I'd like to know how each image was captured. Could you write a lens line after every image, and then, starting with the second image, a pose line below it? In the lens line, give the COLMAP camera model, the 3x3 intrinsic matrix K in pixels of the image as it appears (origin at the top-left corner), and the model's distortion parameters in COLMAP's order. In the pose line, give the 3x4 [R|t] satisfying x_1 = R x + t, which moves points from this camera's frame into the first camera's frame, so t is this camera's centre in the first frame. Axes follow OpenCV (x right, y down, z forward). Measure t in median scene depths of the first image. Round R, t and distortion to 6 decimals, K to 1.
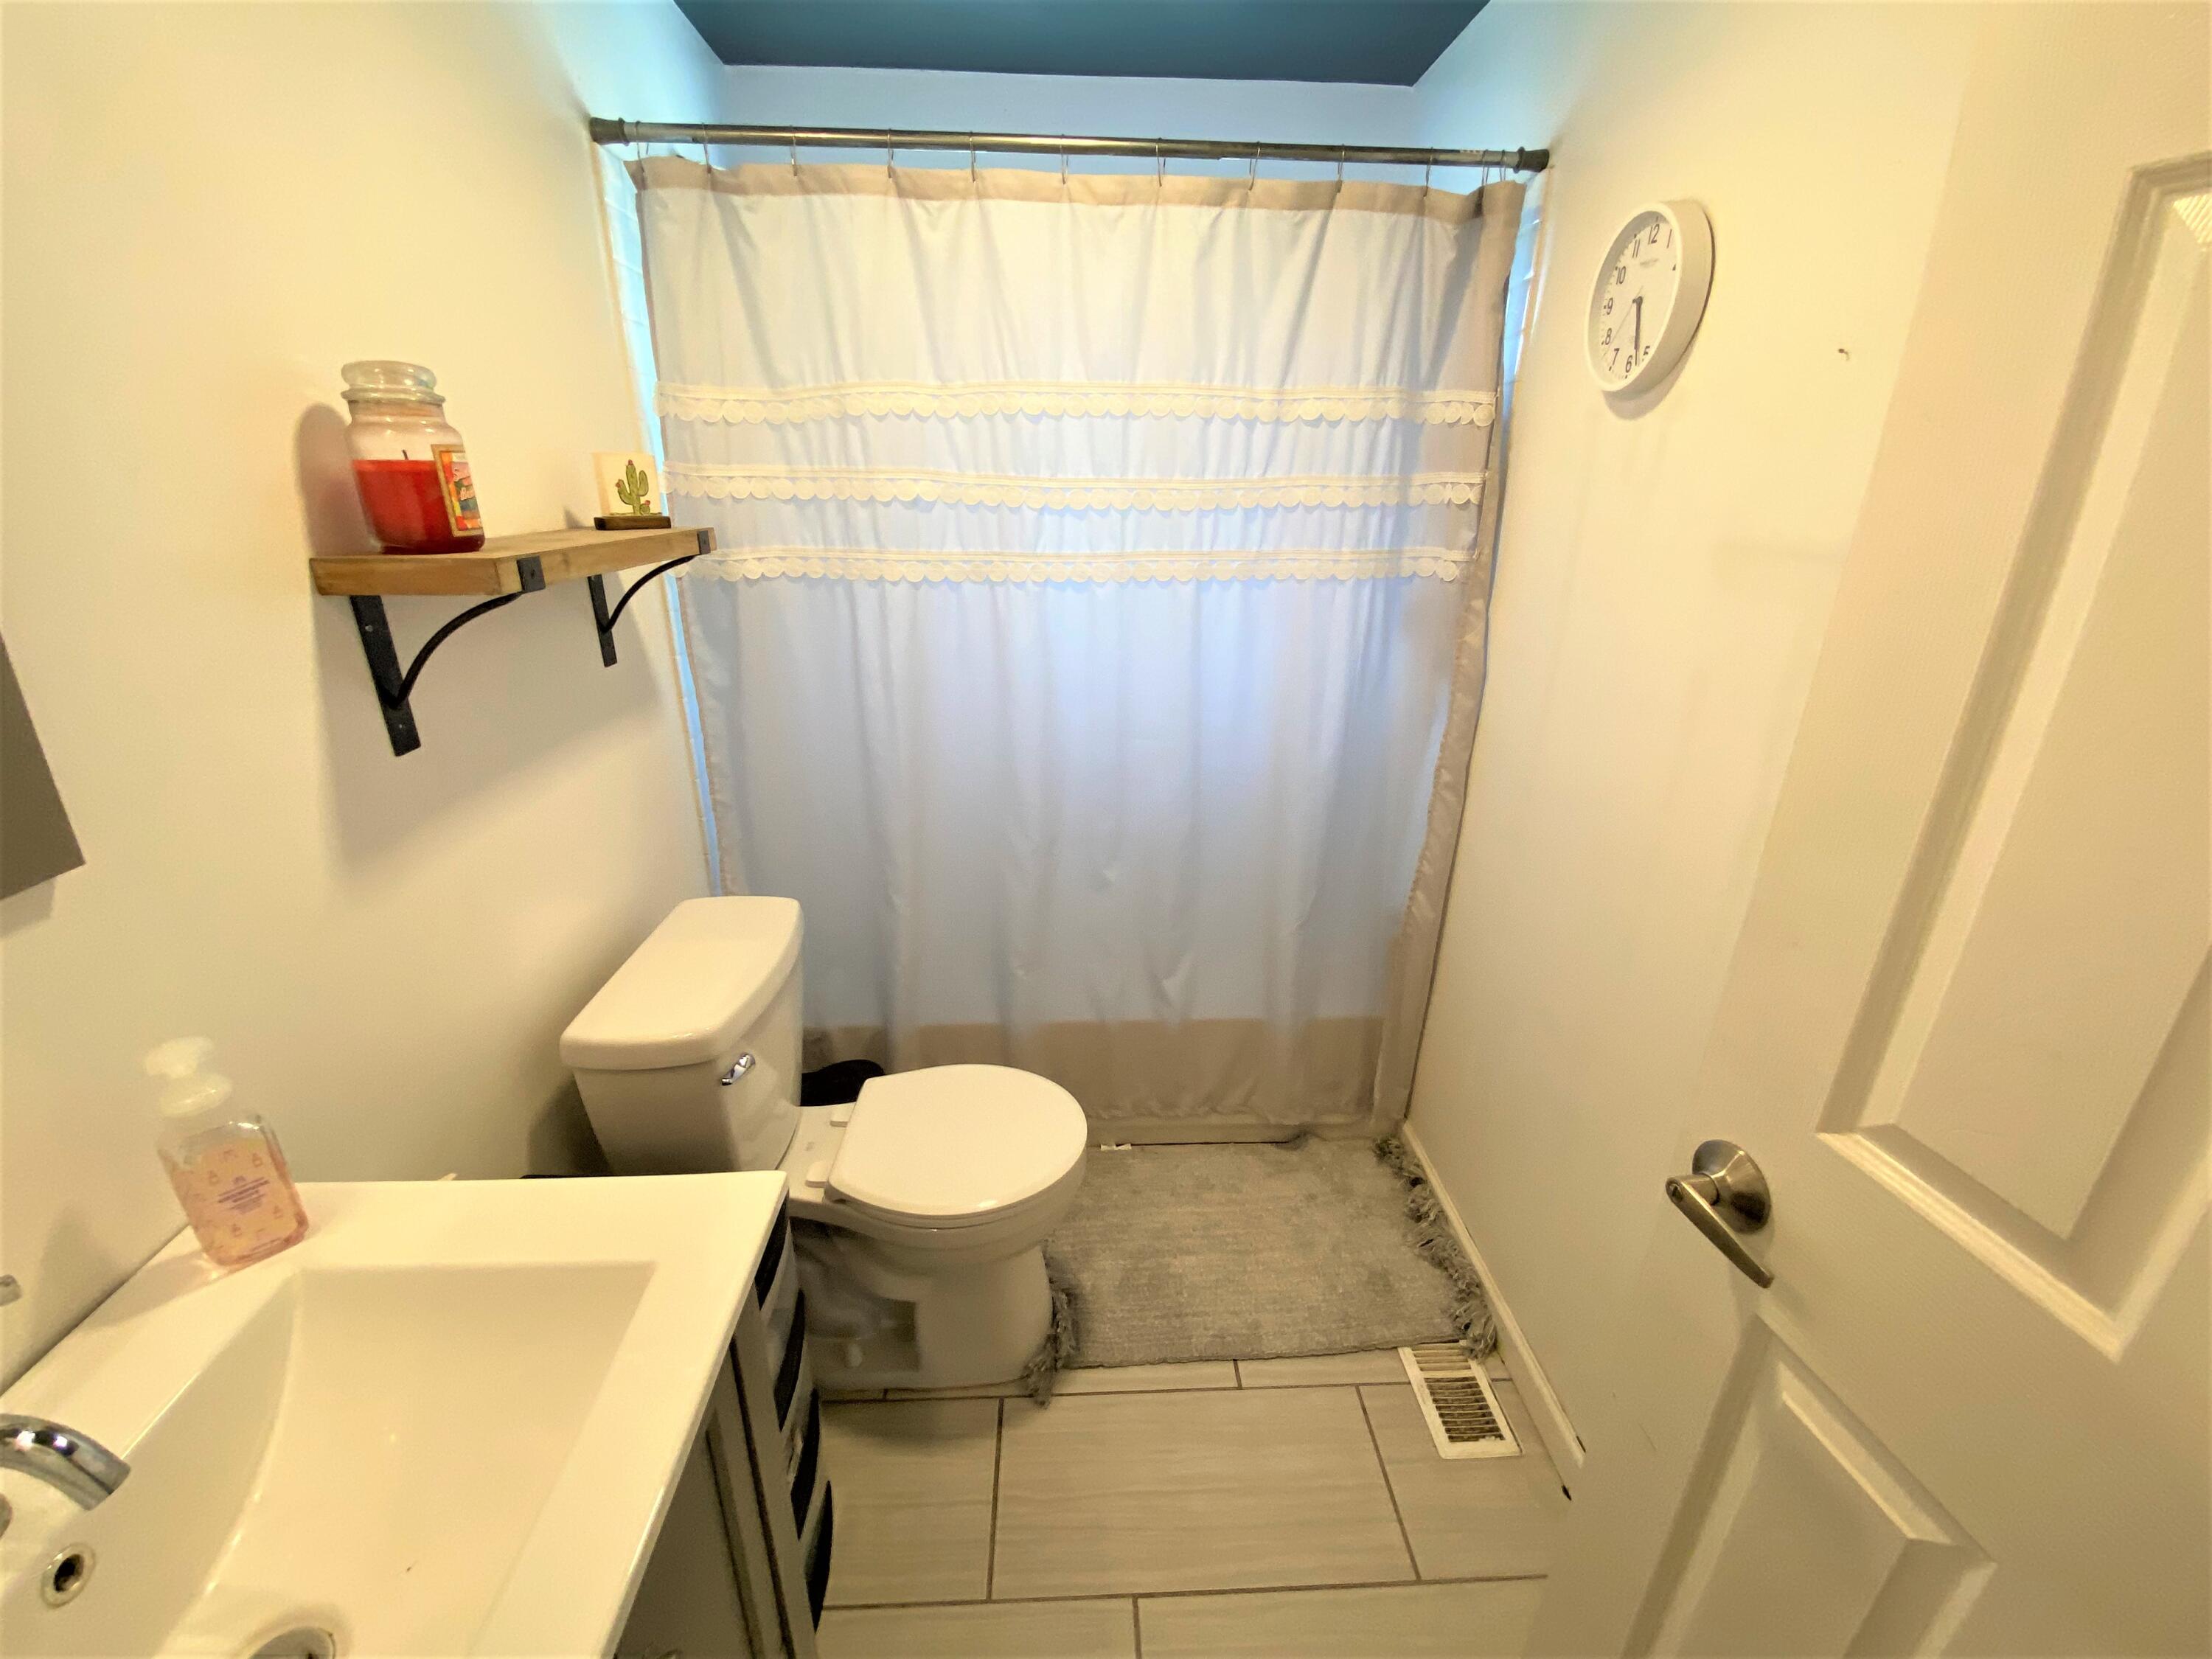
lens RADIAL K [[903.7, 0, 1103.5], [0, 903.7, 822.1], [0, 0, 1]] dist [0.035802, -0.030177]
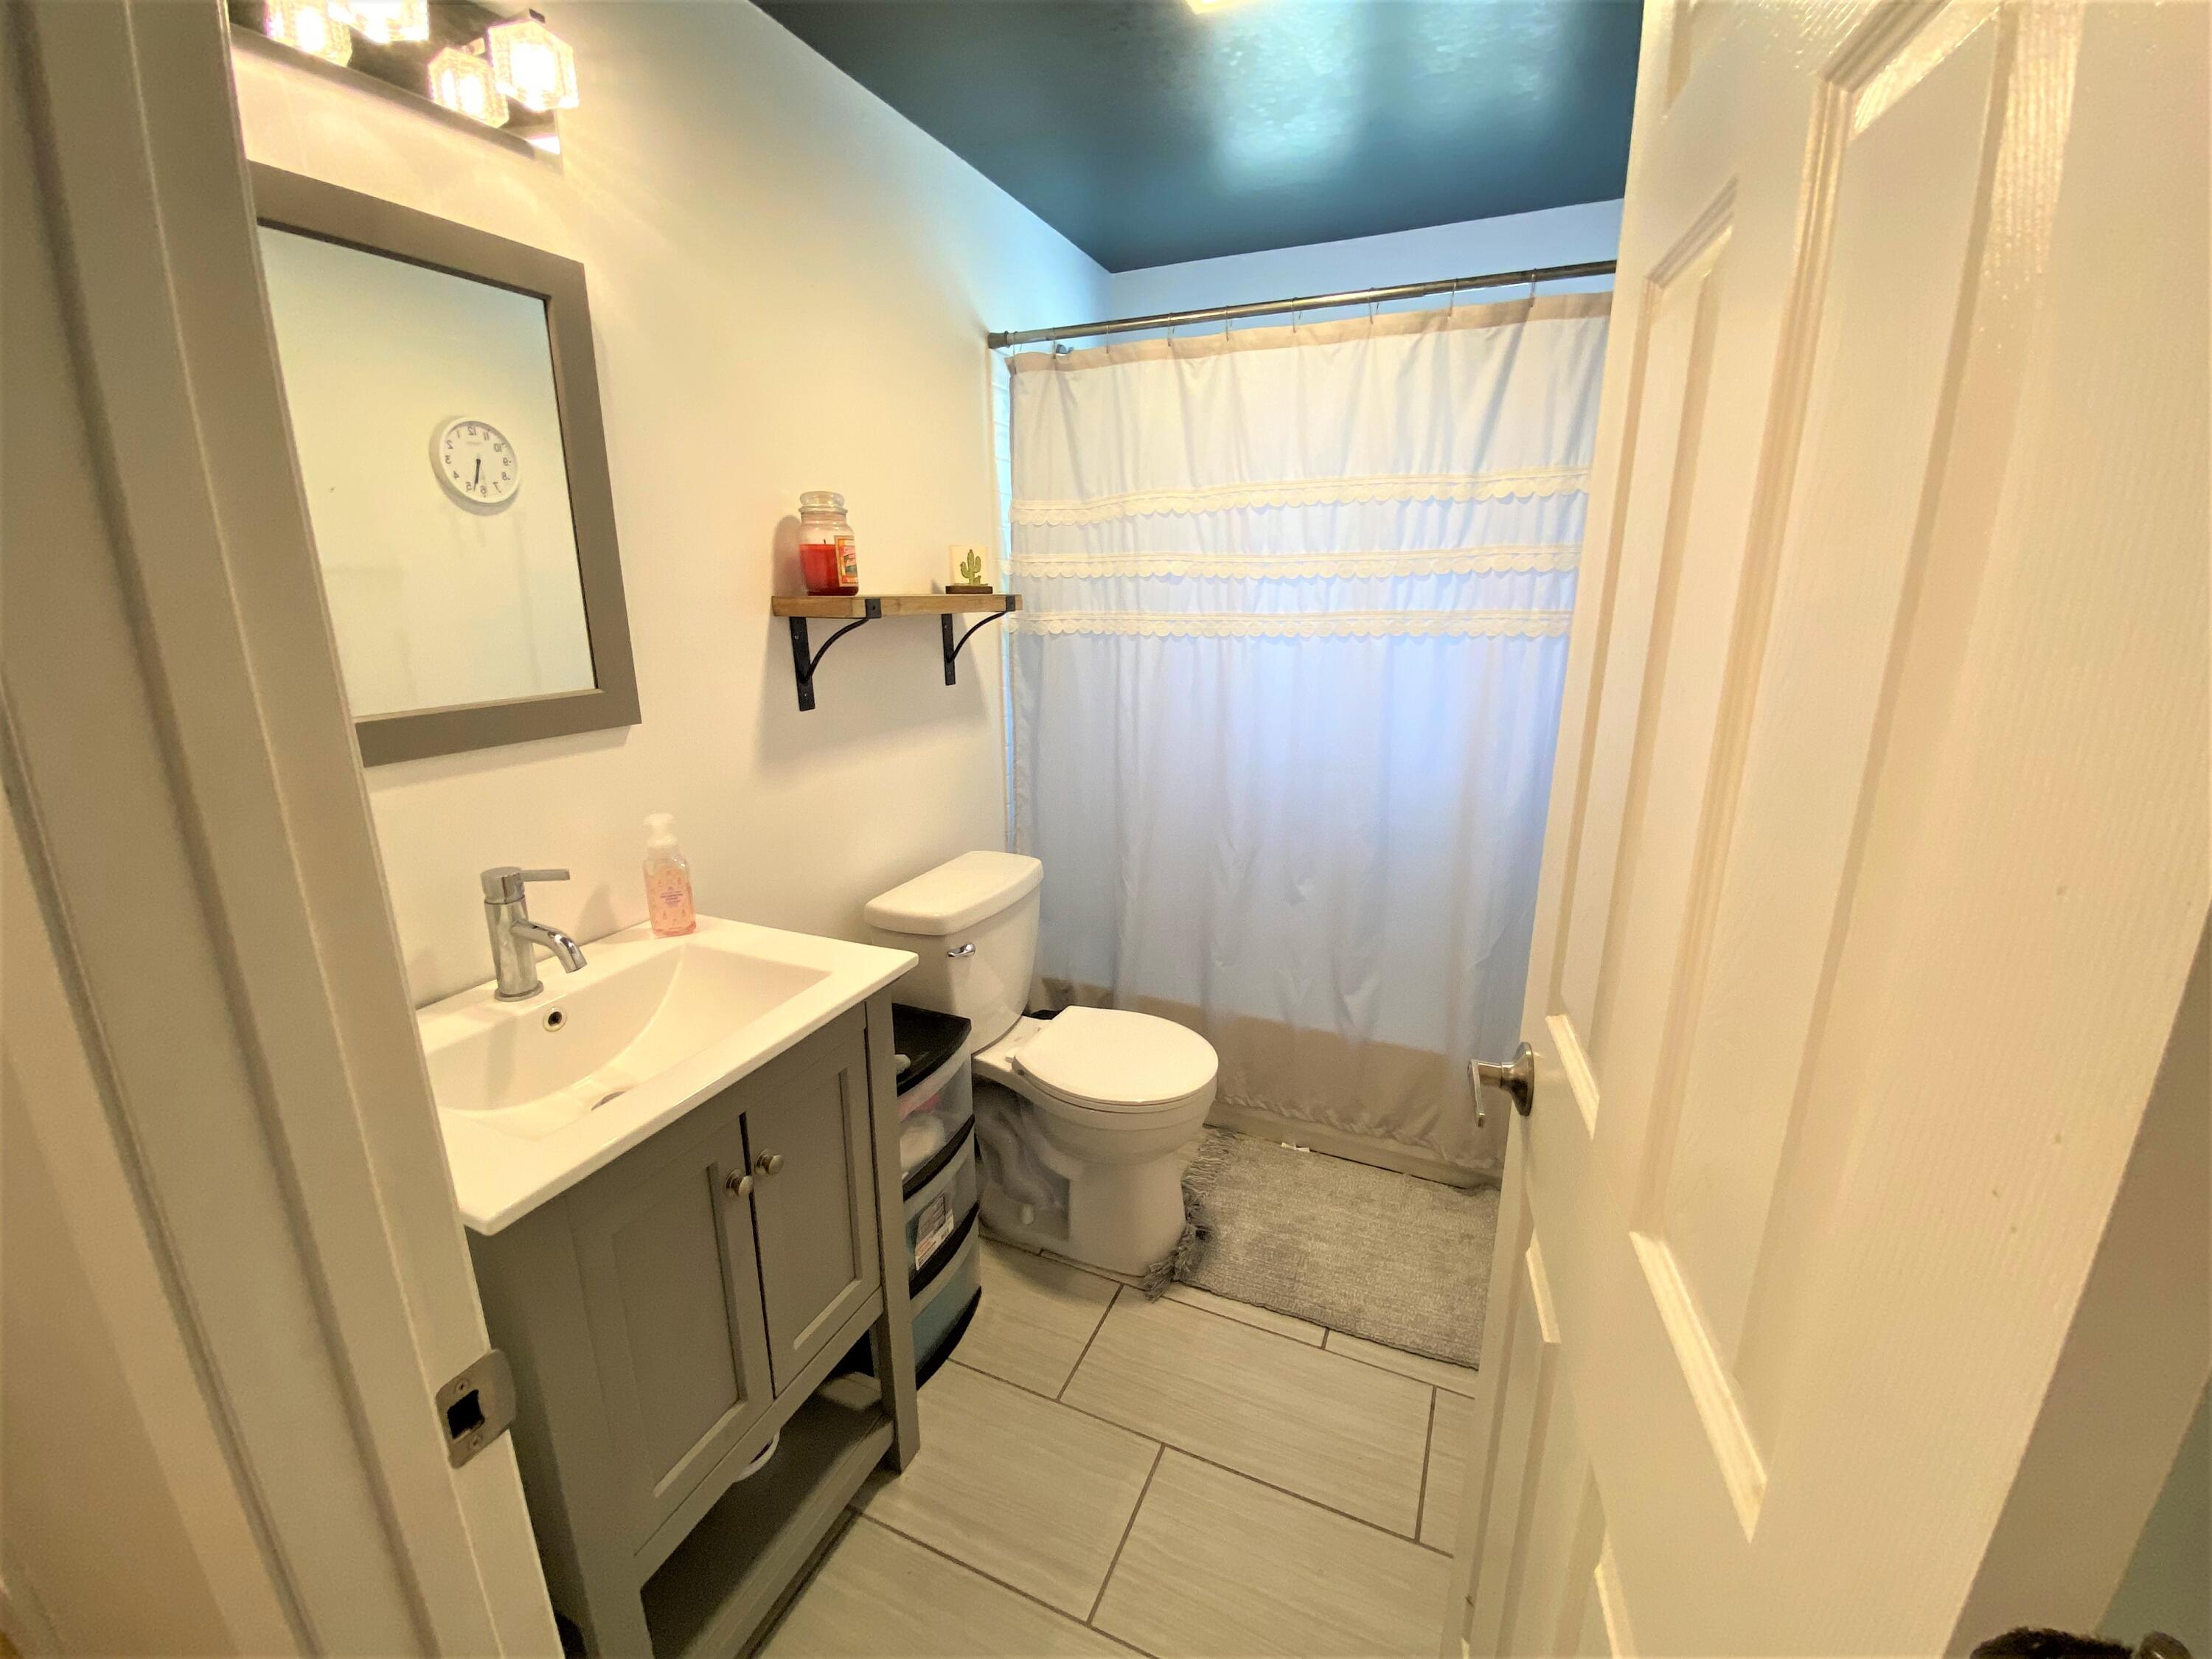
lens RADIAL K [[903.7, 0, 1103.5], [0, 903.7, 822.1], [0, 0, 1]] dist [0.035802, -0.030177]
pose [[0.892287, 0.096349, -0.441068, 0.329914], [-0.145151, 0.986315, -0.078188, 0.118111], [0.427499, 0.133788, 0.894061, -0.171504]]
